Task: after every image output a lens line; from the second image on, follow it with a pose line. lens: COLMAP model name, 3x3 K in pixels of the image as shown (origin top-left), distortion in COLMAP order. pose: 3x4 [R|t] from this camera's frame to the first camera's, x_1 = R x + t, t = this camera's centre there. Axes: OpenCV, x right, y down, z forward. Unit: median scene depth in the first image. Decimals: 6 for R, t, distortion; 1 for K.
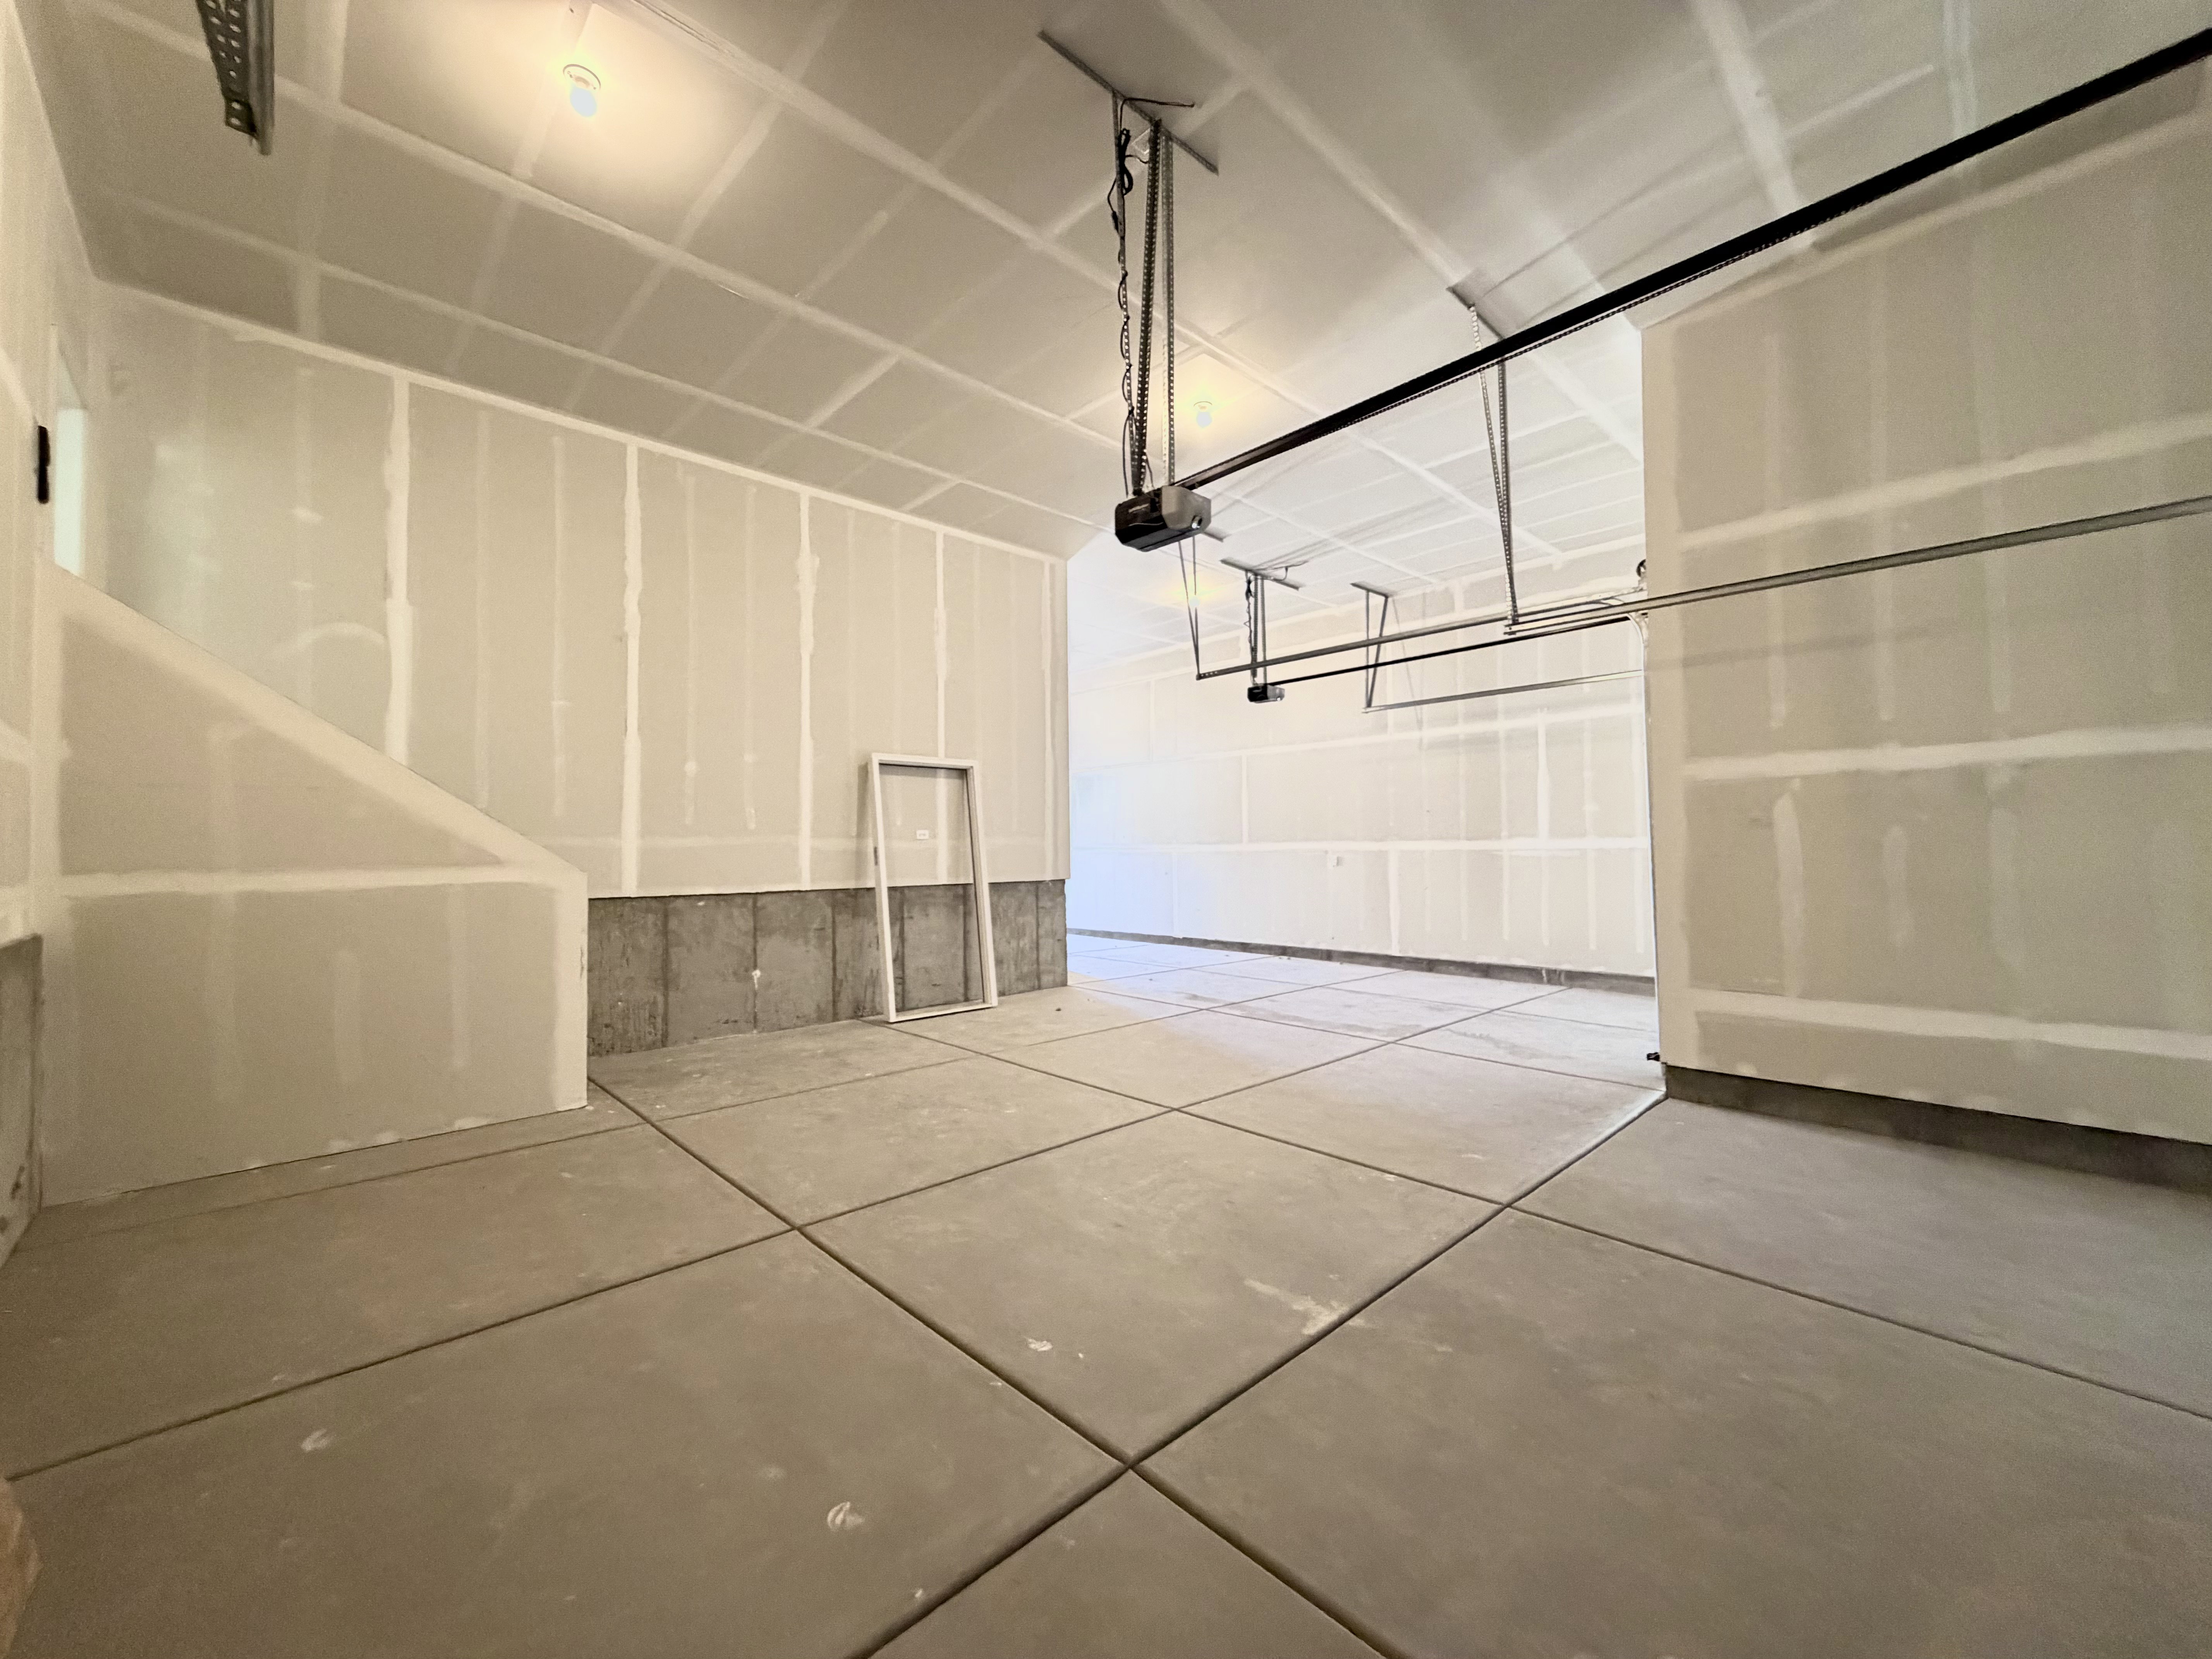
lens RADIAL K [[891.3, 0, 1094.6], [0, 891.3, 826.8], [0, 0, 1]] dist [0.008255, 0.000513]
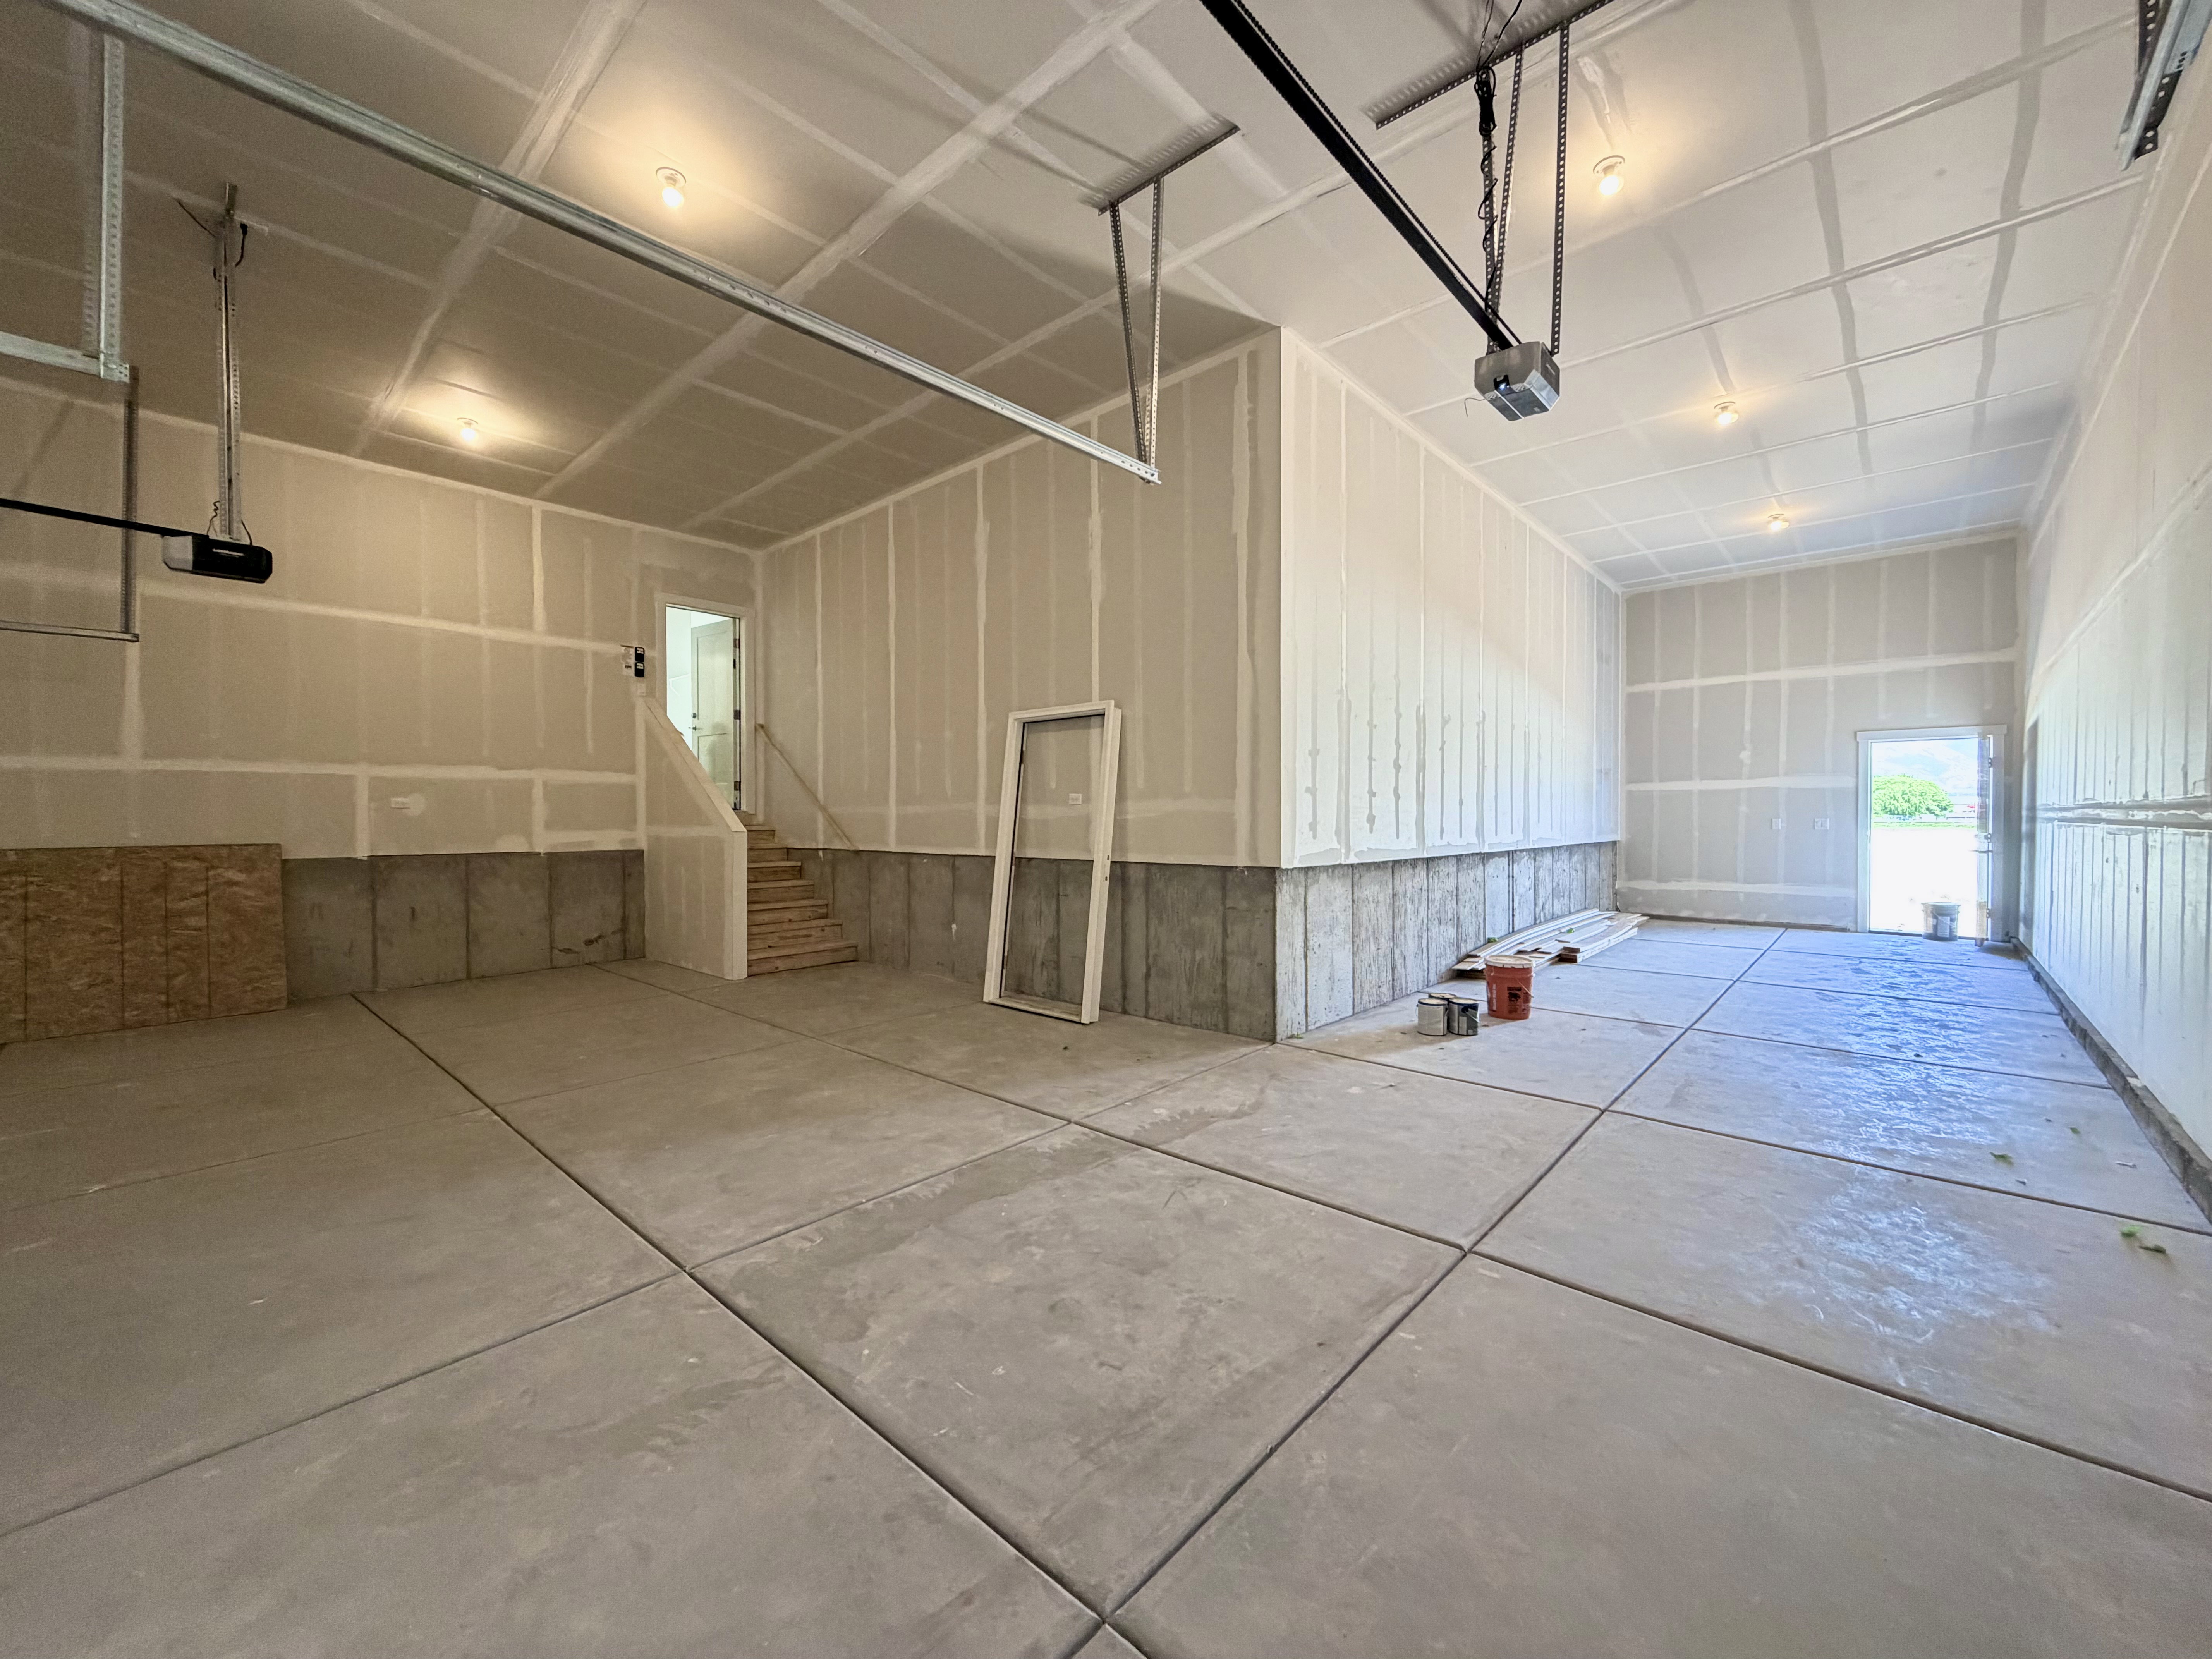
lens RADIAL K [[891.3, 0, 1094.0], [0, 891.3, 832.0], [0, 0, 1]] dist [0.008255, 0.000513]
pose [[0.060394, 0.024747, -0.997868, 0.590938], [0.023258, 0.999386, 0.026193, 0.016899], [0.997904, -0.024791, 0.059781, 0.884212]]
